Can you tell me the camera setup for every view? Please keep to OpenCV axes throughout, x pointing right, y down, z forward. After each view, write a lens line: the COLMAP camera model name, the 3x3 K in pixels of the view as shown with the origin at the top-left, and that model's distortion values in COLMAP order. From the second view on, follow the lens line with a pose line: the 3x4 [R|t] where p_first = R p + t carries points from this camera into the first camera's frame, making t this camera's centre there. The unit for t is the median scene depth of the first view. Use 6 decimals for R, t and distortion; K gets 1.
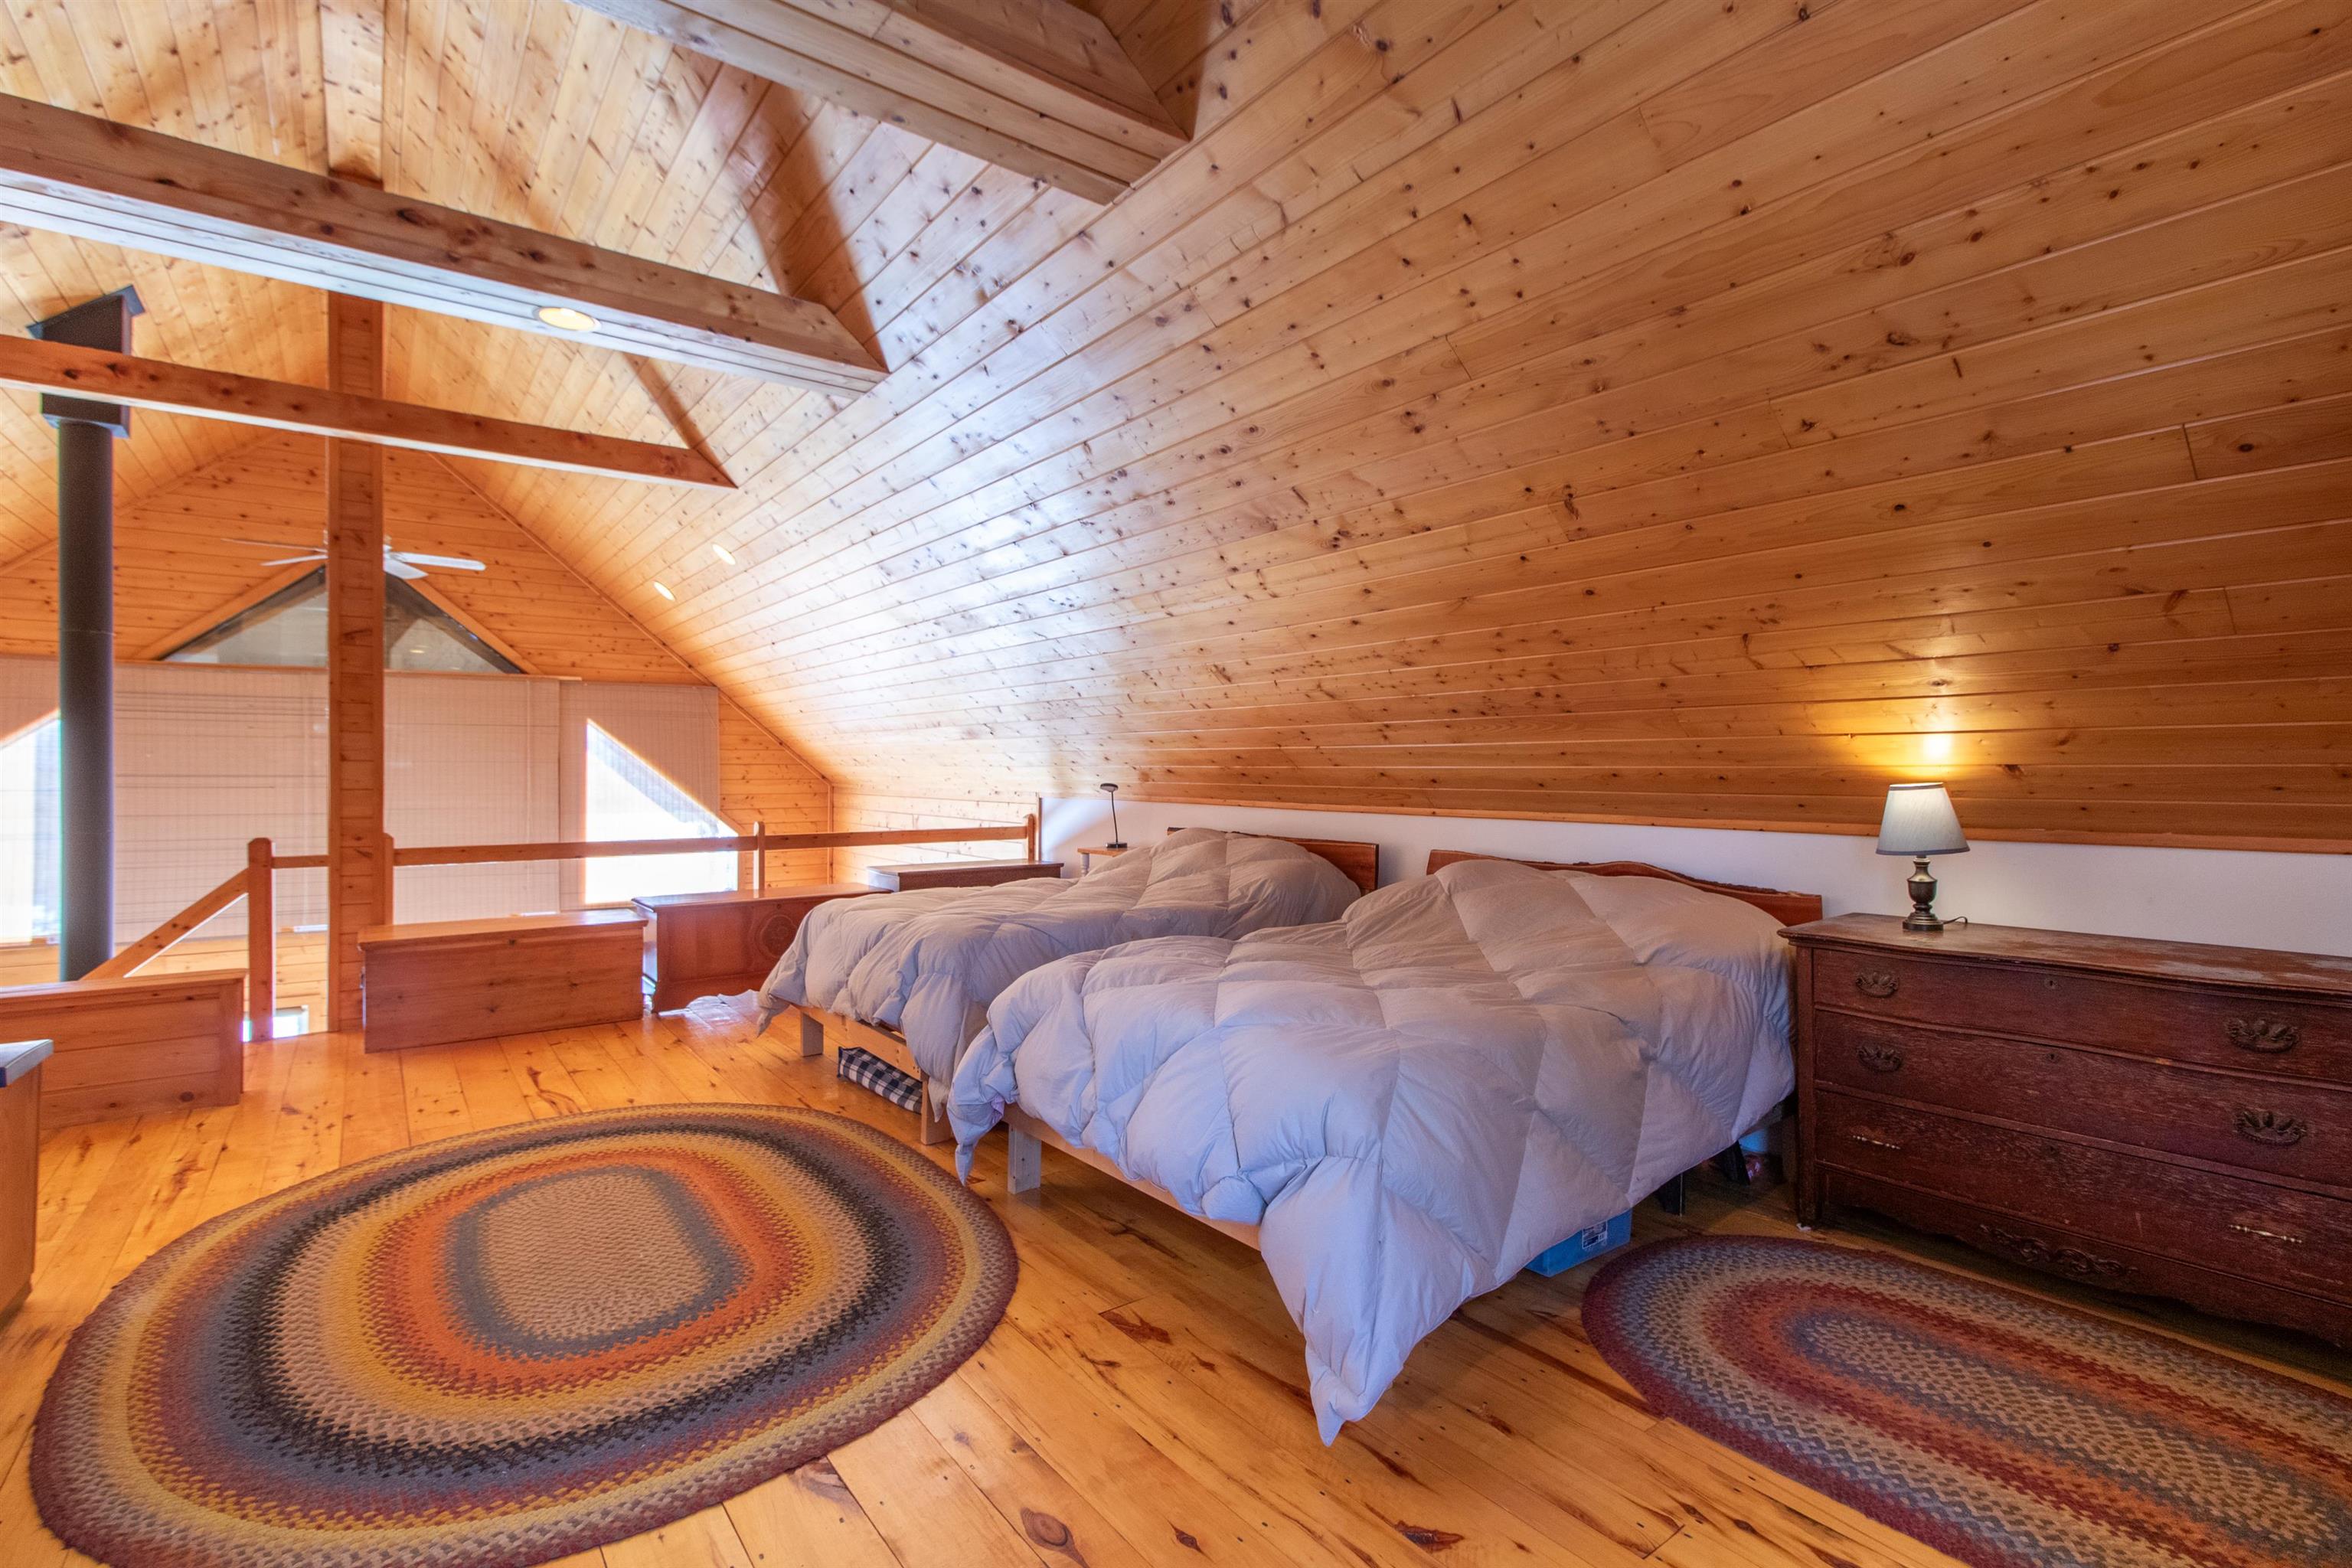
lens RADIAL K [[1104.7, 0, 1175.5], [0, 1104.7, 777.5], [0, 0, 1]] dist [0.001359, 0.001577]
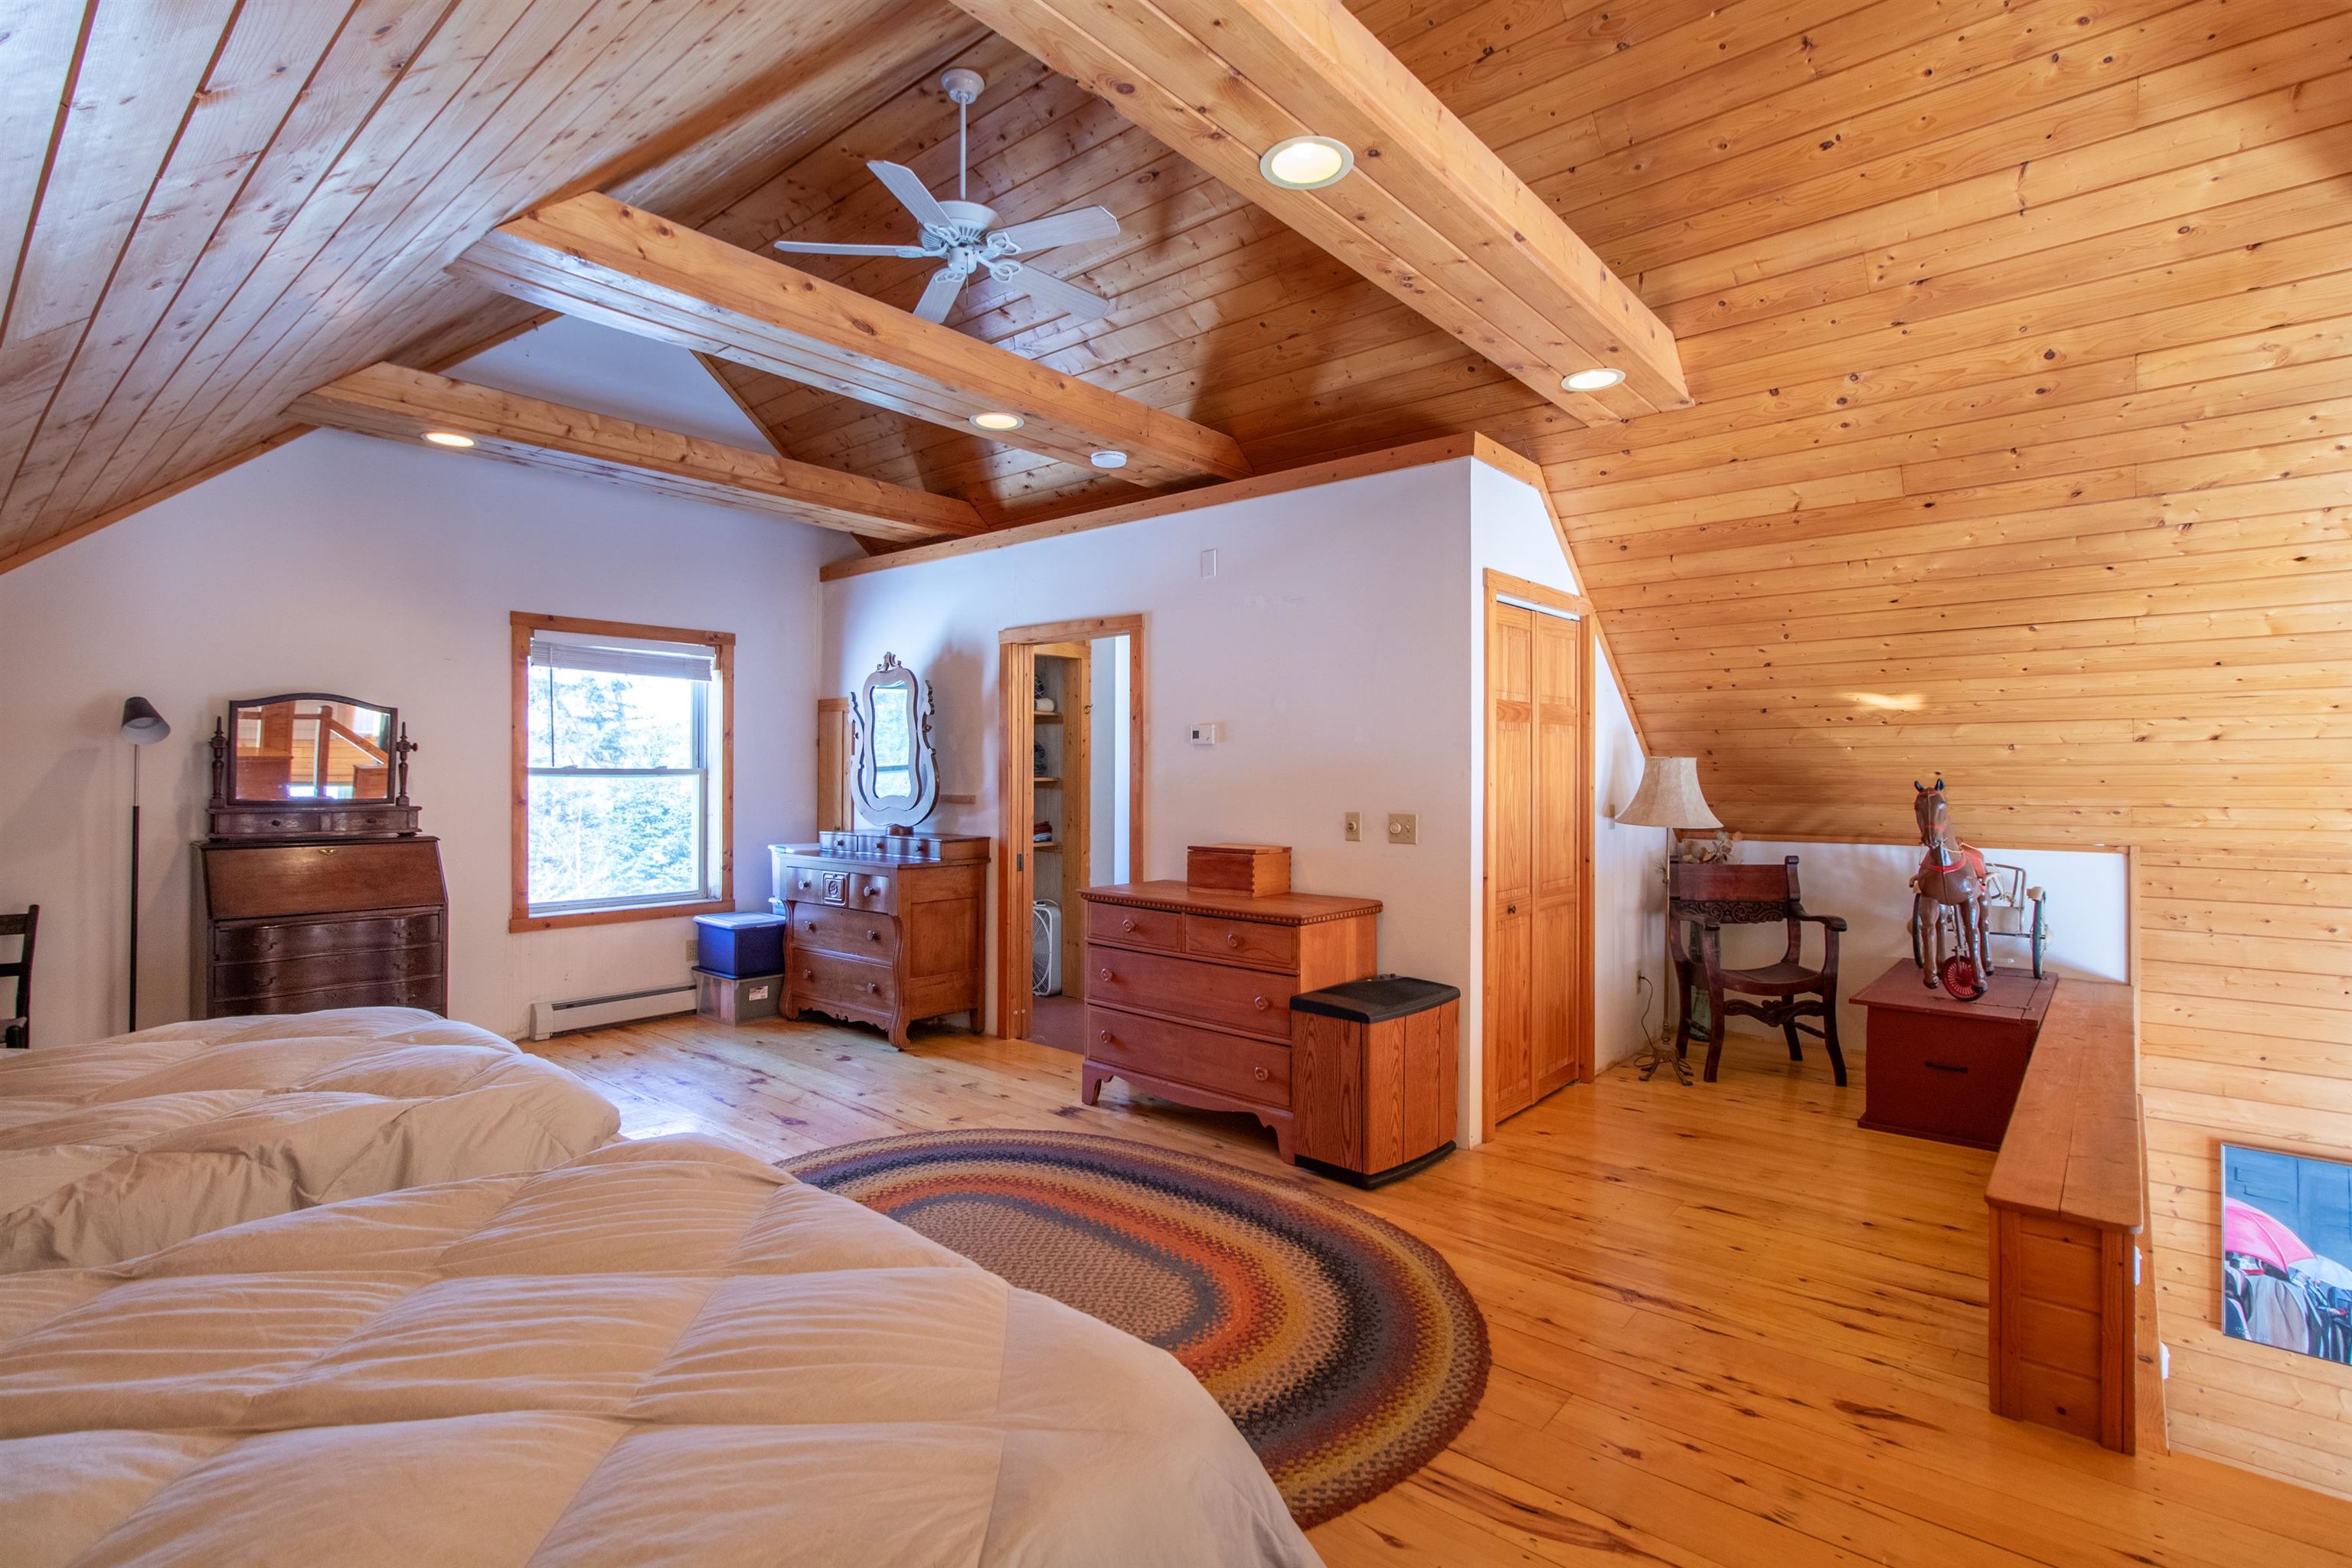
lens RADIAL K [[1104.7, 0, 1178.0], [0, 1104.7, 779.1], [0, 0, 1]] dist [0.001359, 0.001577]
pose [[-0.975917, 0.002383, -0.218128, -0.441487], [0.002226, 0.999997, 0.000963, -0.046712], [0.218130, 0.000454, -0.975920, 2.101045]]
